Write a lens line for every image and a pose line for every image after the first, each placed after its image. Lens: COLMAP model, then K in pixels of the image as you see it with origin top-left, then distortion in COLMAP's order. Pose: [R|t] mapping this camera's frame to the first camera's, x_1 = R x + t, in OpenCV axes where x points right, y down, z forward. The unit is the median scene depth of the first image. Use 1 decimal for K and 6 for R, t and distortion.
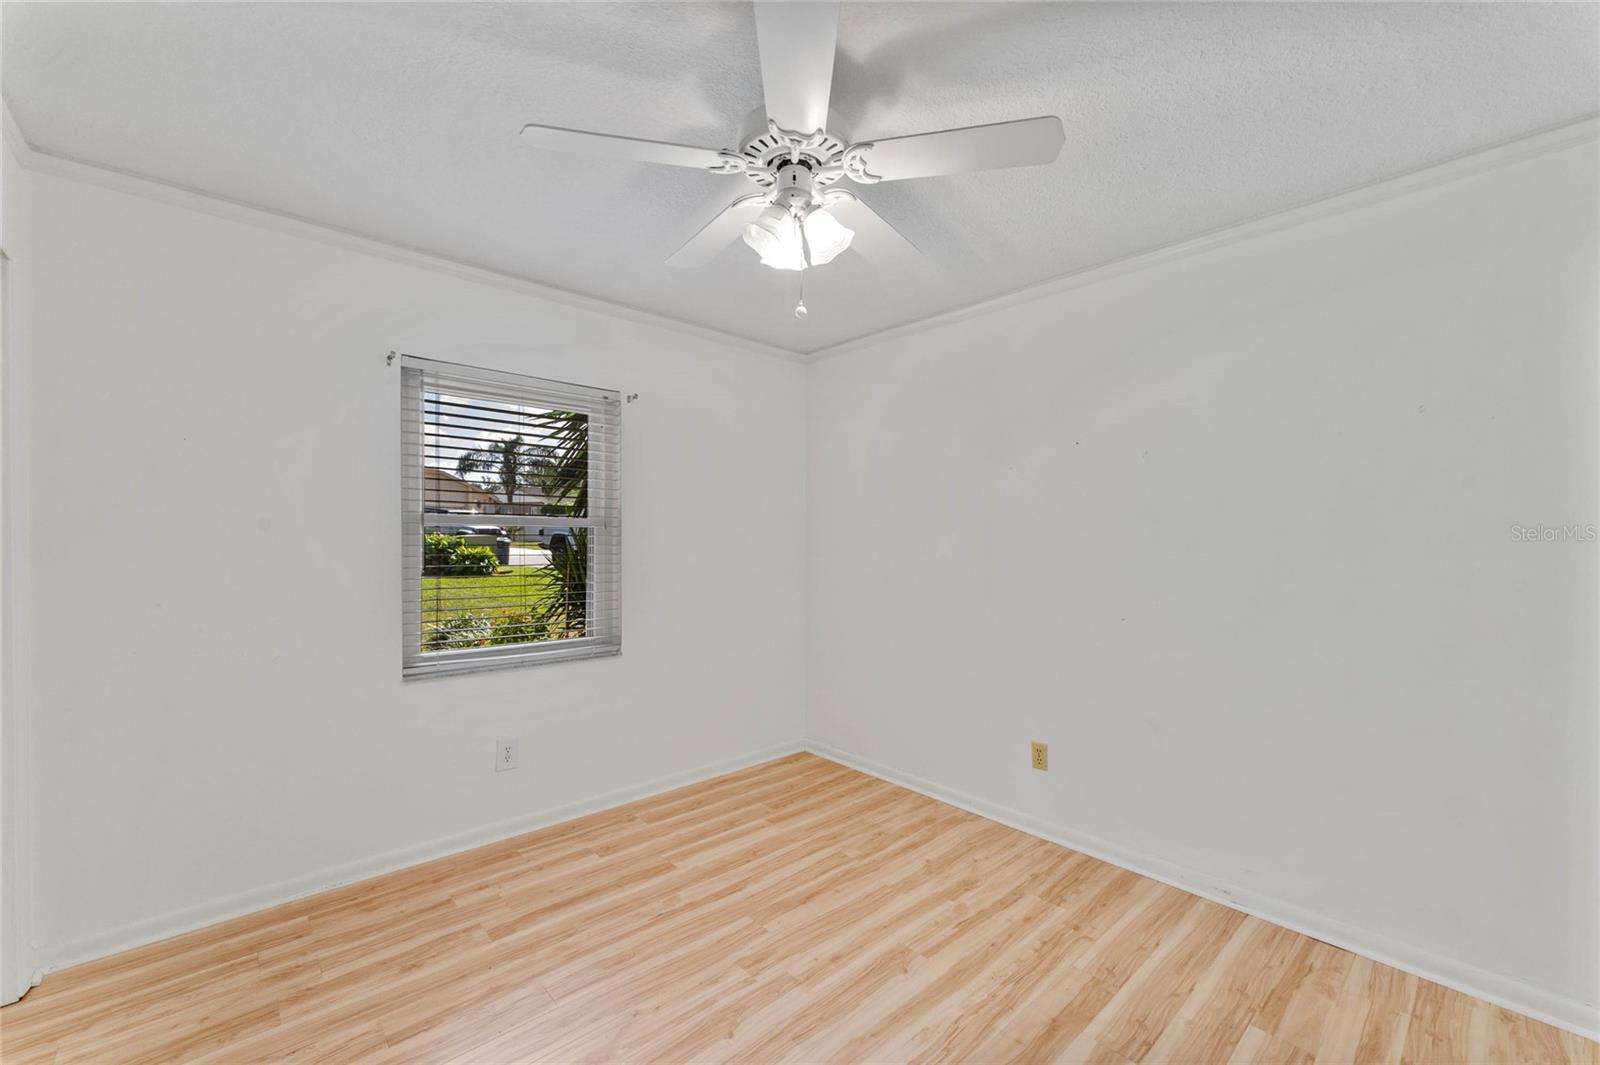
lens RADIAL K [[650.5, 0, 801.0], [0, 650.5, 539.7], [0, 0, 1]] dist [0.001961, 0.000093]
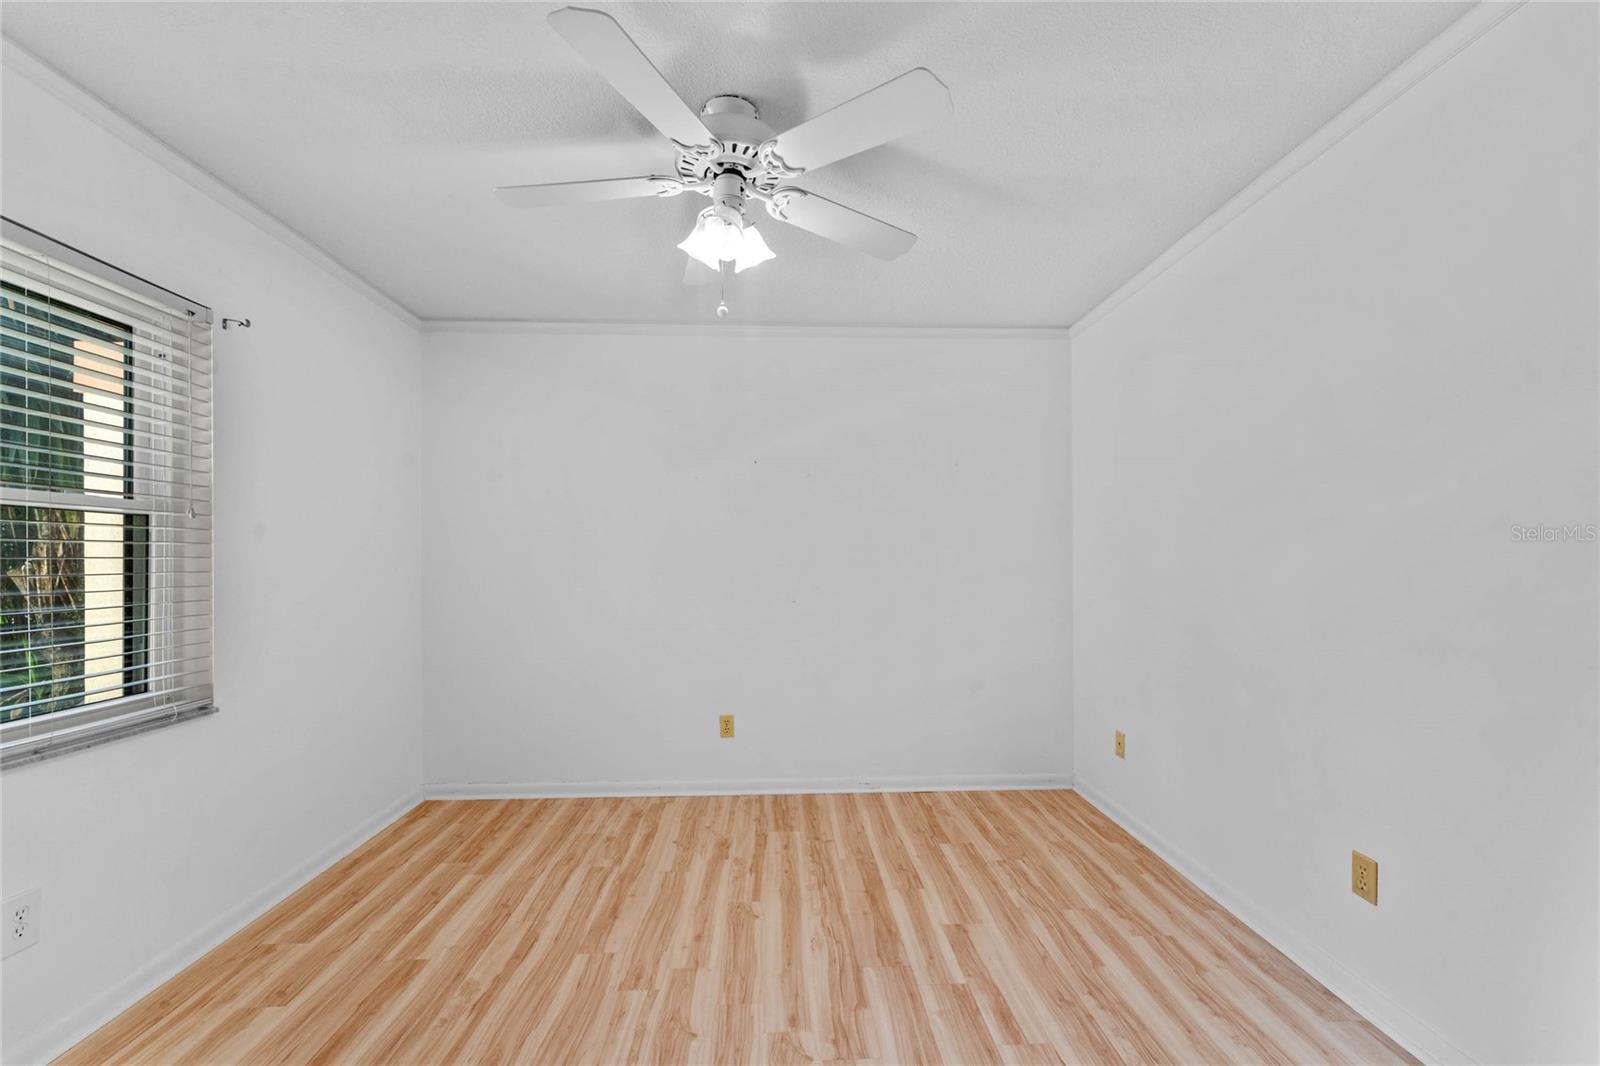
lens RADIAL K [[650.5, 0, 801.0], [0, 650.5, 540.2], [0, 0, 1]] dist [0.001961, 0.000093]
pose [[0.641252, 0.013557, 0.767211, -0.532056], [0.010240, 0.999604, -0.026222, 0.037880], [-0.767262, 0.024671, 0.640859, 0.169351]]
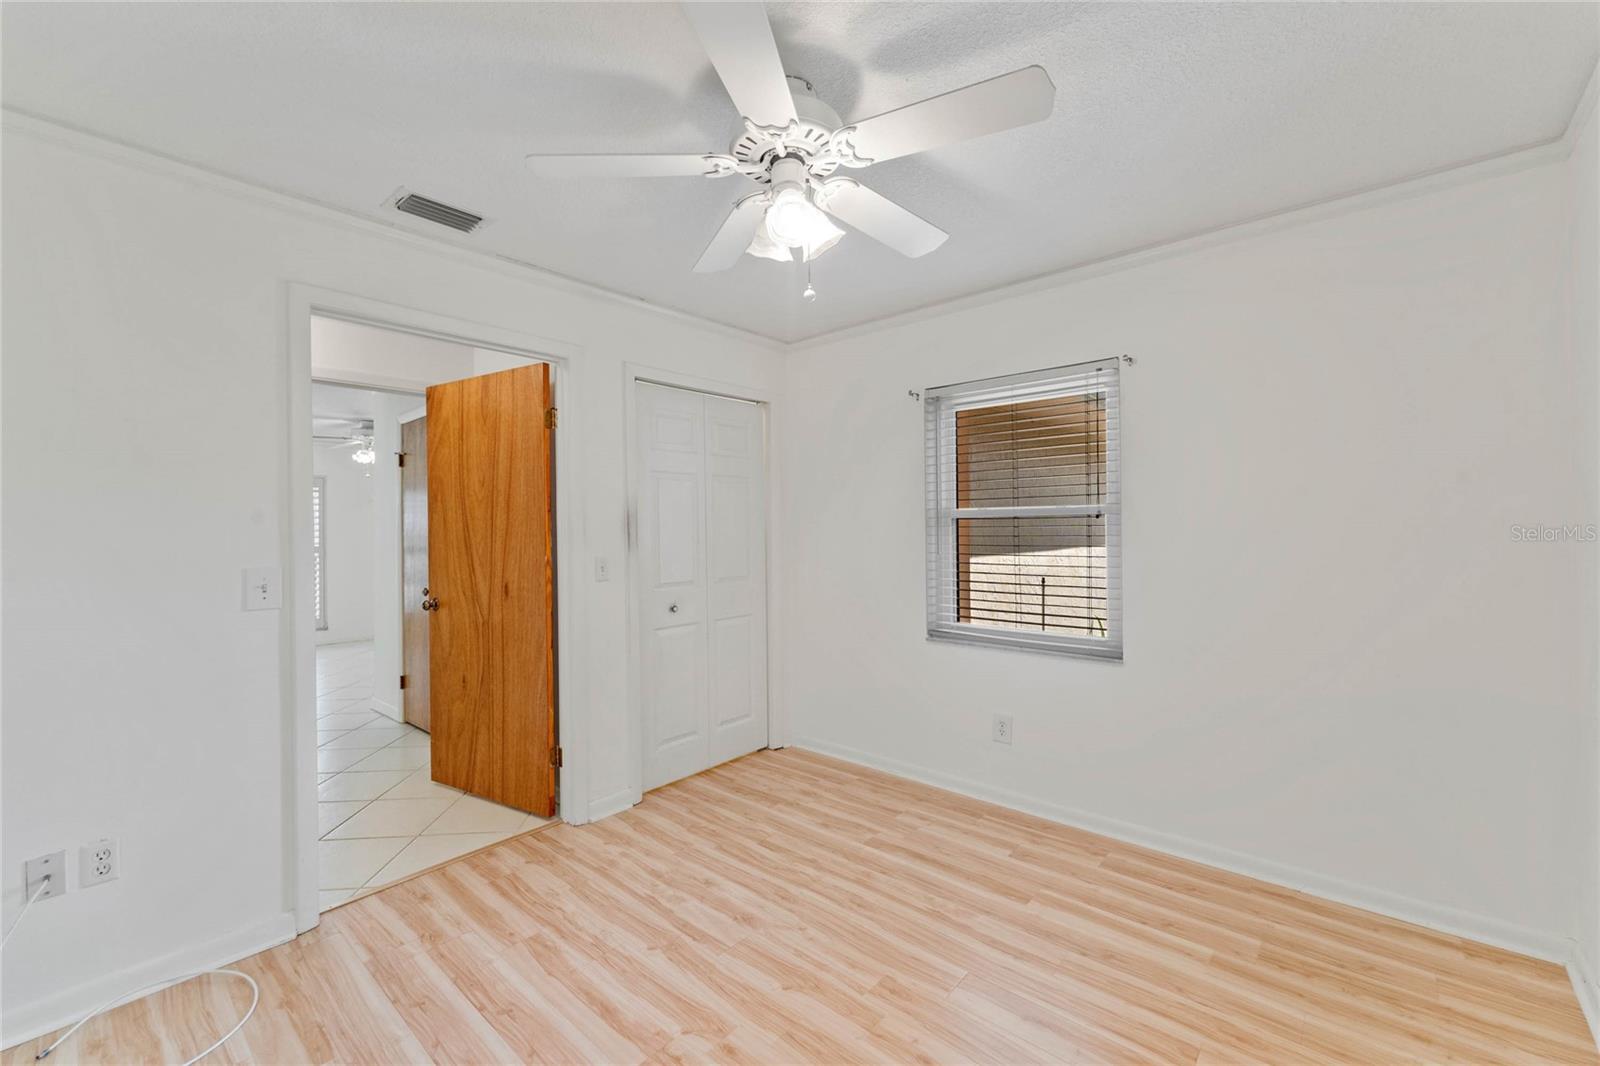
lens RADIAL K [[650.5, 0, 801.0], [0, 650.5, 540.2], [0, 0, 1]] dist [0.001961, 0.000093]
pose [[0.114651, 0.010530, -0.993350, 0.678233], [0.008117, 0.999901, 0.011537, 0.001577], [0.993373, -0.009385, 0.114554, 0.638289]]
